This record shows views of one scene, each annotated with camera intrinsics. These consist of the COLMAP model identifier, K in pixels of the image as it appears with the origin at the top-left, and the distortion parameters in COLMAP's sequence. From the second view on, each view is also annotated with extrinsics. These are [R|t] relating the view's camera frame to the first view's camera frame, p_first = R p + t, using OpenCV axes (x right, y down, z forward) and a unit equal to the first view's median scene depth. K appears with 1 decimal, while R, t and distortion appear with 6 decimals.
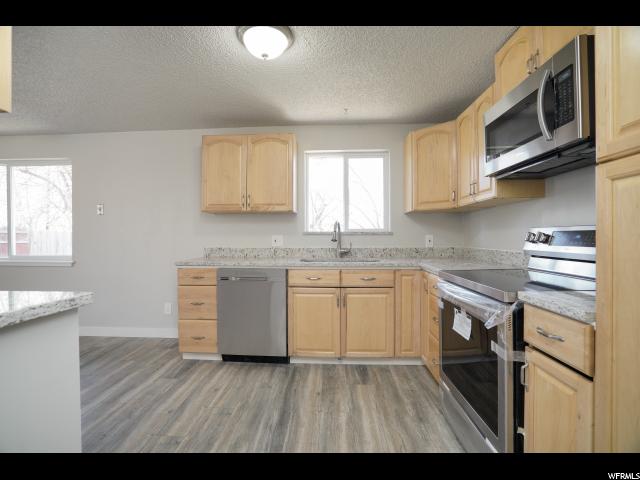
lens RADIAL K [[291.7, 0, 320.0], [0, 291.7, 240.0], [0, 0, 1]] dist [-0.002466, -0.000269]
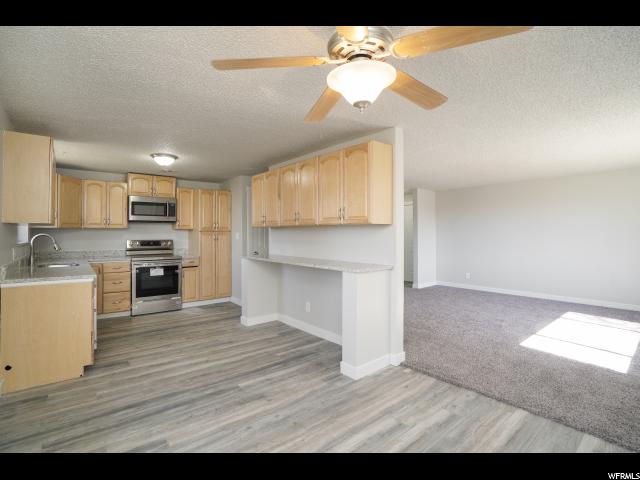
lens RADIAL K [[316.1, 0, 322.1], [0, 316.1, 229.1], [0, 0, 1]] dist [-0.025177, 0.000347]
pose [[-0.678678, 0.011309, 0.734349, -1.972537], [-0.001001, 0.999866, -0.016323, -0.073969], [-0.734435, -0.011814, -0.678576, 1.252939]]
